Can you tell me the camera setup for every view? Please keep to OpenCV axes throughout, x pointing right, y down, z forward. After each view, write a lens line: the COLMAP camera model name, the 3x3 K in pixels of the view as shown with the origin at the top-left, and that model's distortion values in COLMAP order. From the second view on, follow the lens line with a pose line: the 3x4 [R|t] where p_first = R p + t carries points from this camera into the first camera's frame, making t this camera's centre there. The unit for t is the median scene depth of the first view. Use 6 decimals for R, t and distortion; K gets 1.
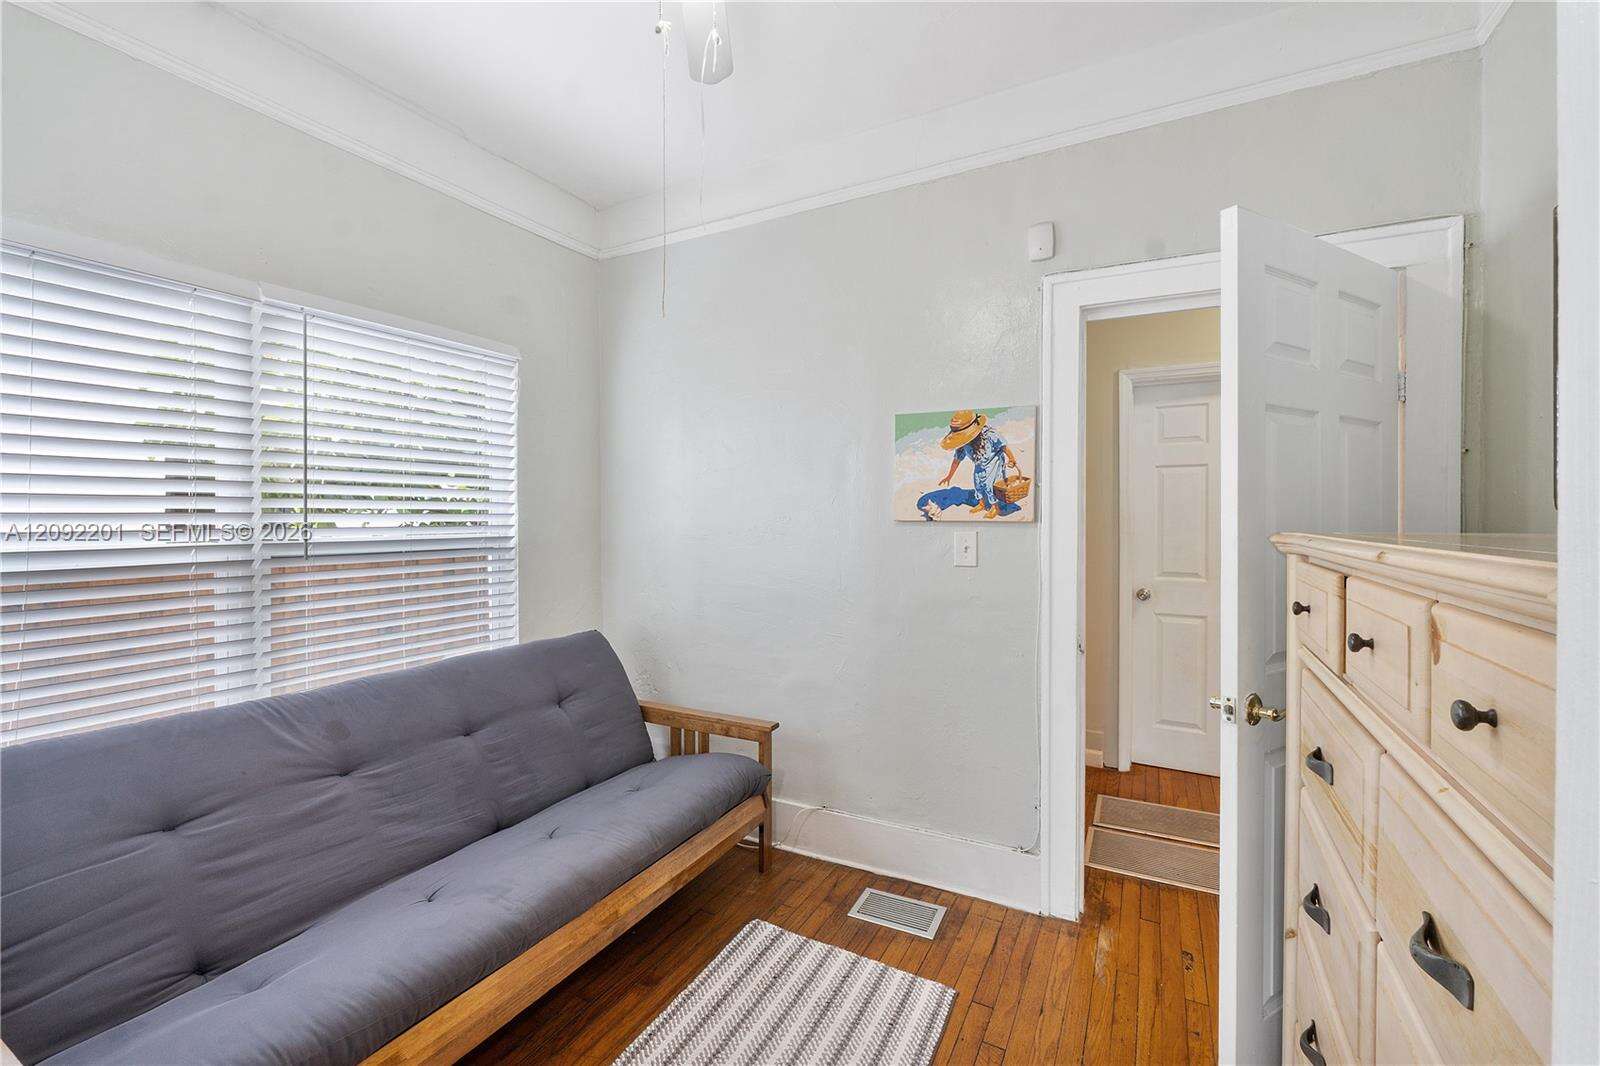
lens RADIAL K [[682.0, 0, 788.8], [0, 682.0, 525.0], [0, 0, 1]] dist [-0.003540, -0.000440]
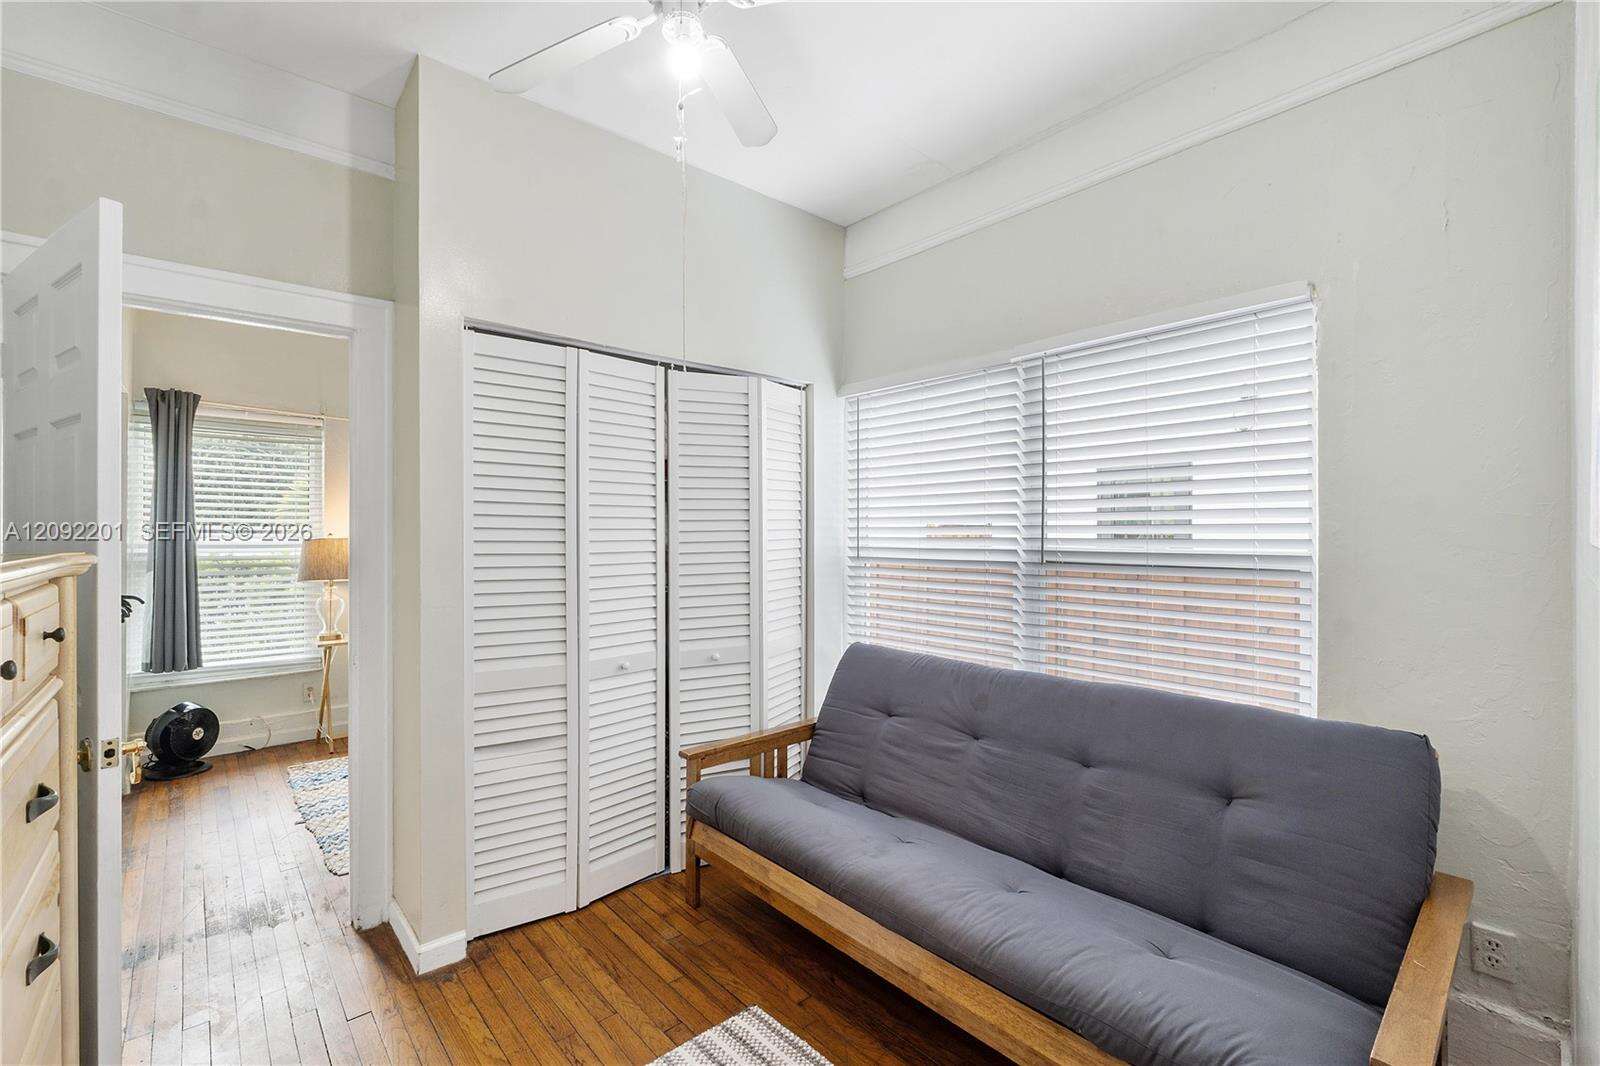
lens RADIAL K [[682.0, 0, 788.8], [0, 682.0, 525.0], [0, 0, 1]] dist [-0.003540, -0.000440]
pose [[-0.349463, -0.001929, -0.936948, 0.517245], [-0.004013, 0.999992, -0.000563, -0.015763], [0.936942, 0.003563, -0.349467, 0.915436]]
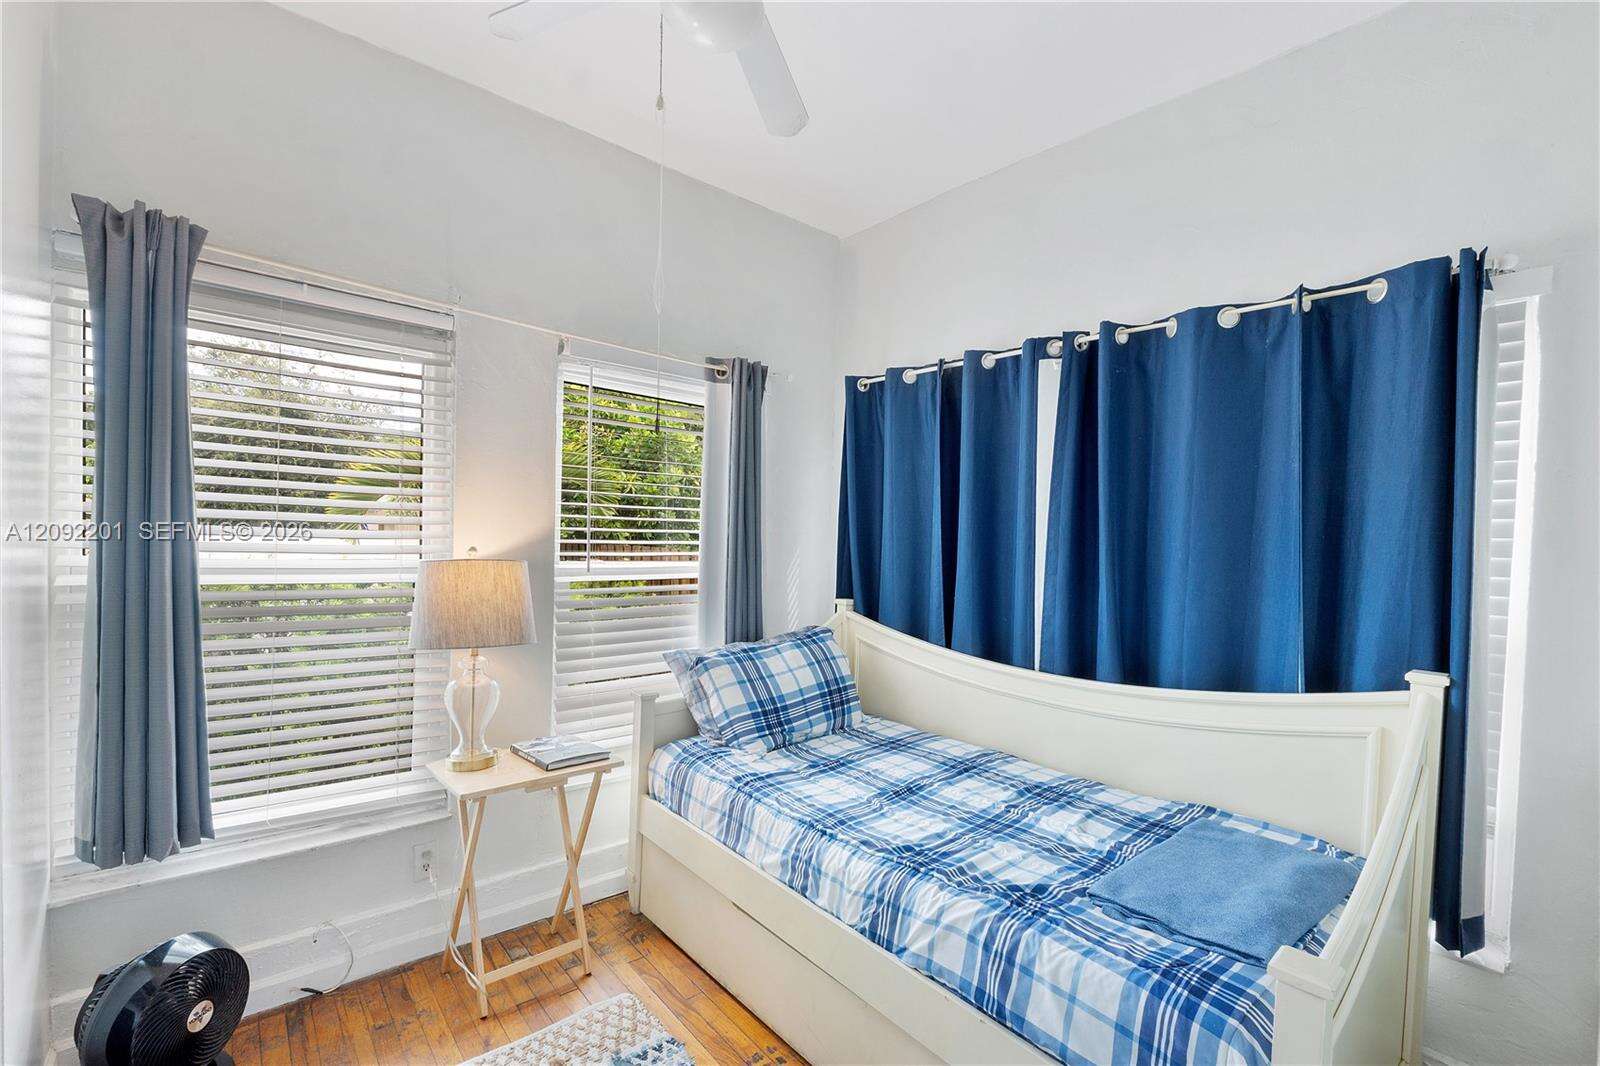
lens RADIAL K [[663.3, 0, 804.5], [0, 663.3, 563.0], [0, 0, 1]] dist [-0.000096, 0.000180]
pose [[-0.327553, 0.018474, -0.944652, 0.368608], [-0.031442, 0.999042, 0.030440, -0.015669], [0.944309, 0.039673, -0.326659, 0.641679]]
